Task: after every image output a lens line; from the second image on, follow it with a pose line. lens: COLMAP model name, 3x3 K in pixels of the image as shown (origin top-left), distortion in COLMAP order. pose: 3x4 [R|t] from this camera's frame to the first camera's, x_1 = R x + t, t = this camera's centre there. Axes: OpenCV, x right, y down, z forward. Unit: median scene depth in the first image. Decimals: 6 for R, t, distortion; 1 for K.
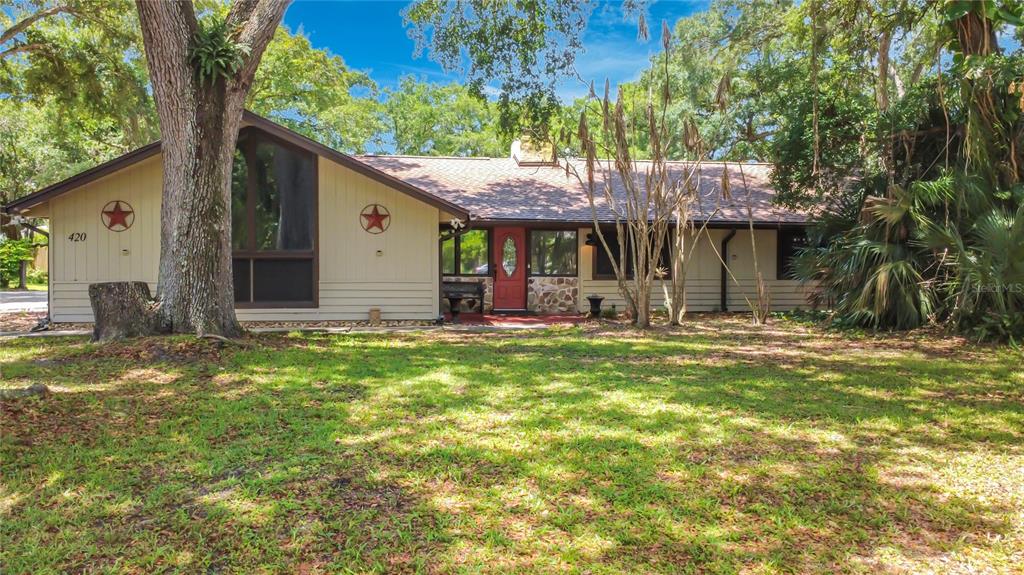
lens RADIAL K [[715.2, 0, 510.1], [0, 715.2, 288.8], [0, 0, 1]] dist [-0.013144, 0.016557]
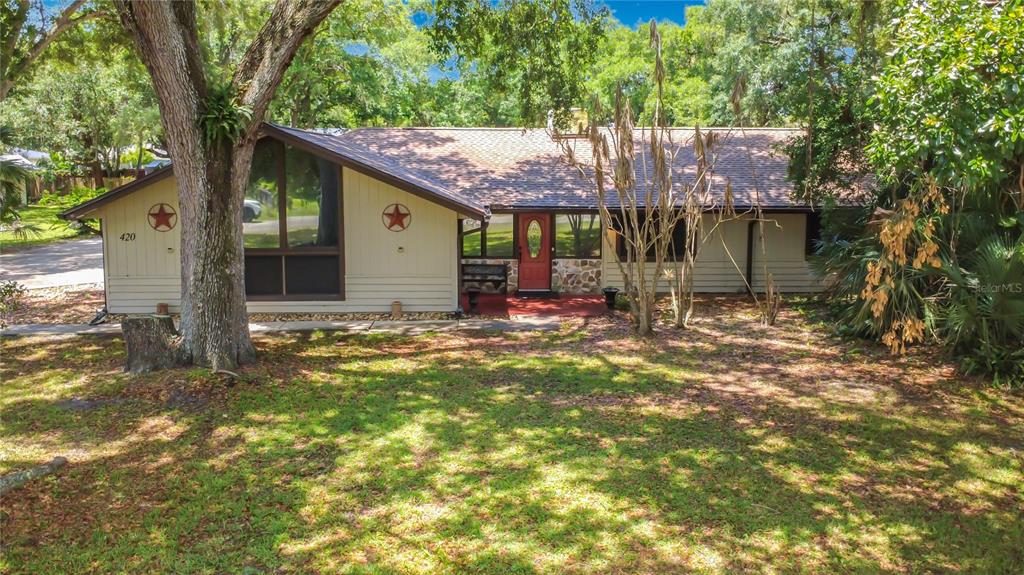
lens RADIAL K [[715.2, 0, 510.1], [0, 715.2, 263.0], [0, 0, 1]] dist [-0.013144, 0.016557]
pose [[0.995521, 0.012666, -0.093686, 0.078008], [-0.005536, 0.997094, 0.075982, -0.112604], [0.094377, -0.075123, 0.992698, -0.035474]]
